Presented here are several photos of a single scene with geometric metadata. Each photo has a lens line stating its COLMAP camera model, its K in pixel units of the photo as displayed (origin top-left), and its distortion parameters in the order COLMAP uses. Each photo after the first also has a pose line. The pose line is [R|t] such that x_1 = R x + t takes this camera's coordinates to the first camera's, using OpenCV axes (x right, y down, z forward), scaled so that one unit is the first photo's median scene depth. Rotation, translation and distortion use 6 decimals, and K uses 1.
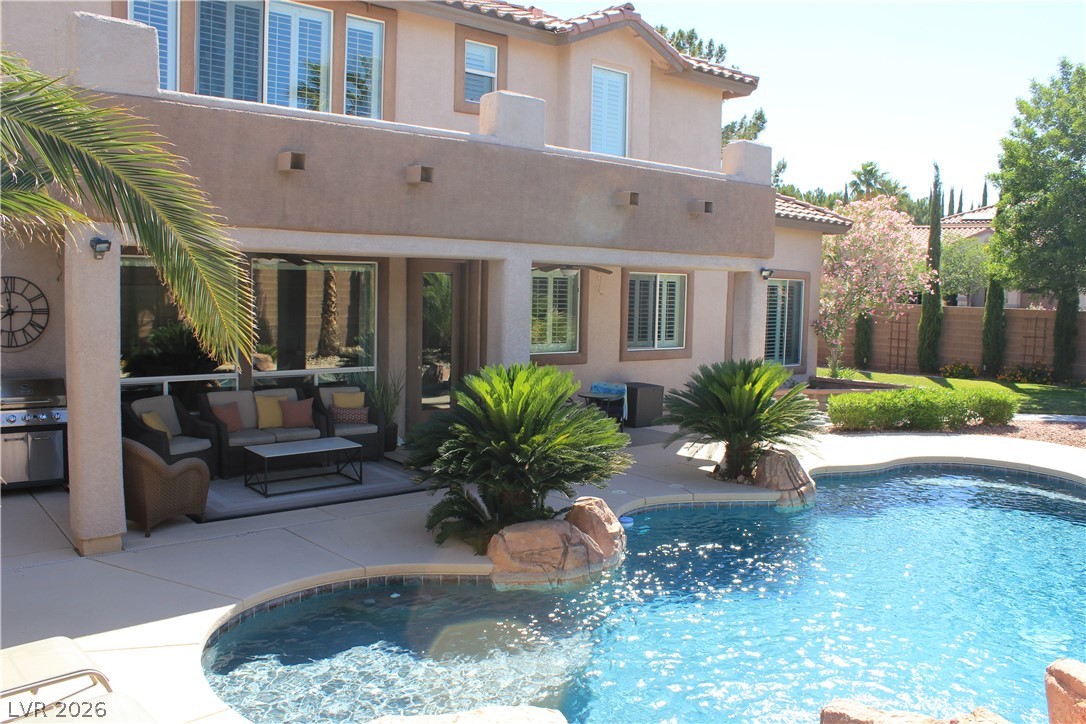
lens RADIAL K [[930.0, 0, 543.0], [0, 930.0, 362.0], [0, 0, 1]] dist [-0.162744, 0.184767]
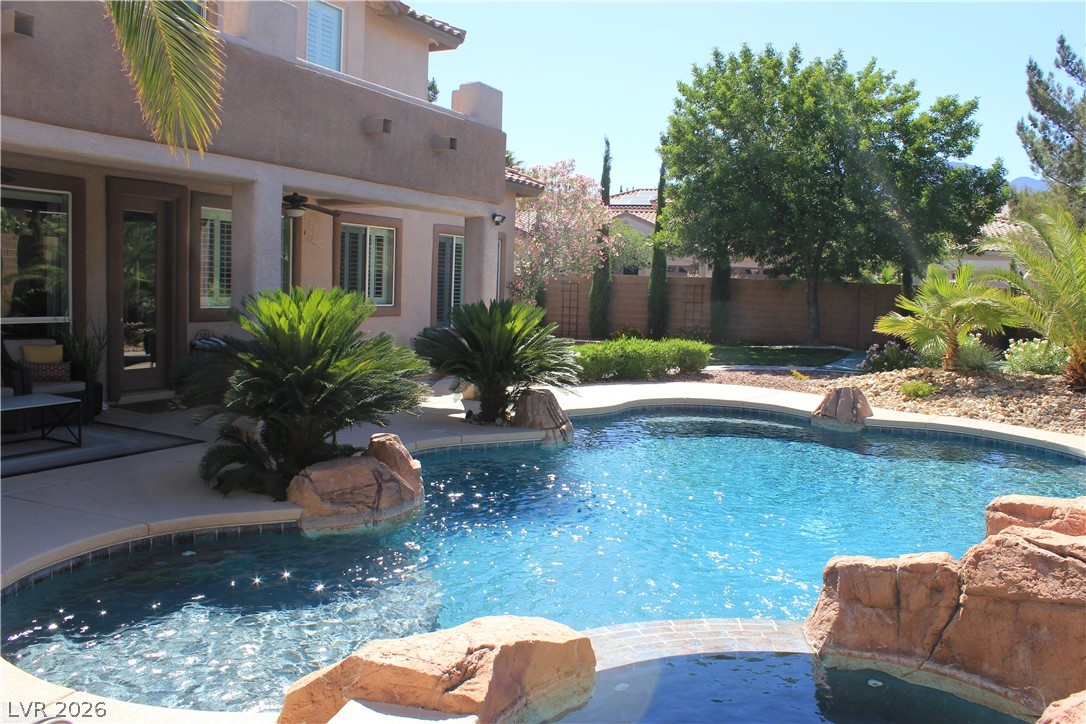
lens RADIAL K [[930.0, 0, 543.0], [0, 930.0, 362.0], [0, 0, 1]] dist [-0.162744, 0.184767]
pose [[0.919571, -0.027108, 0.391988, -0.124034], [0.024317, 0.999631, 0.012083, 0.053629], [-0.392171, -0.001579, 0.919891, 0.084261]]
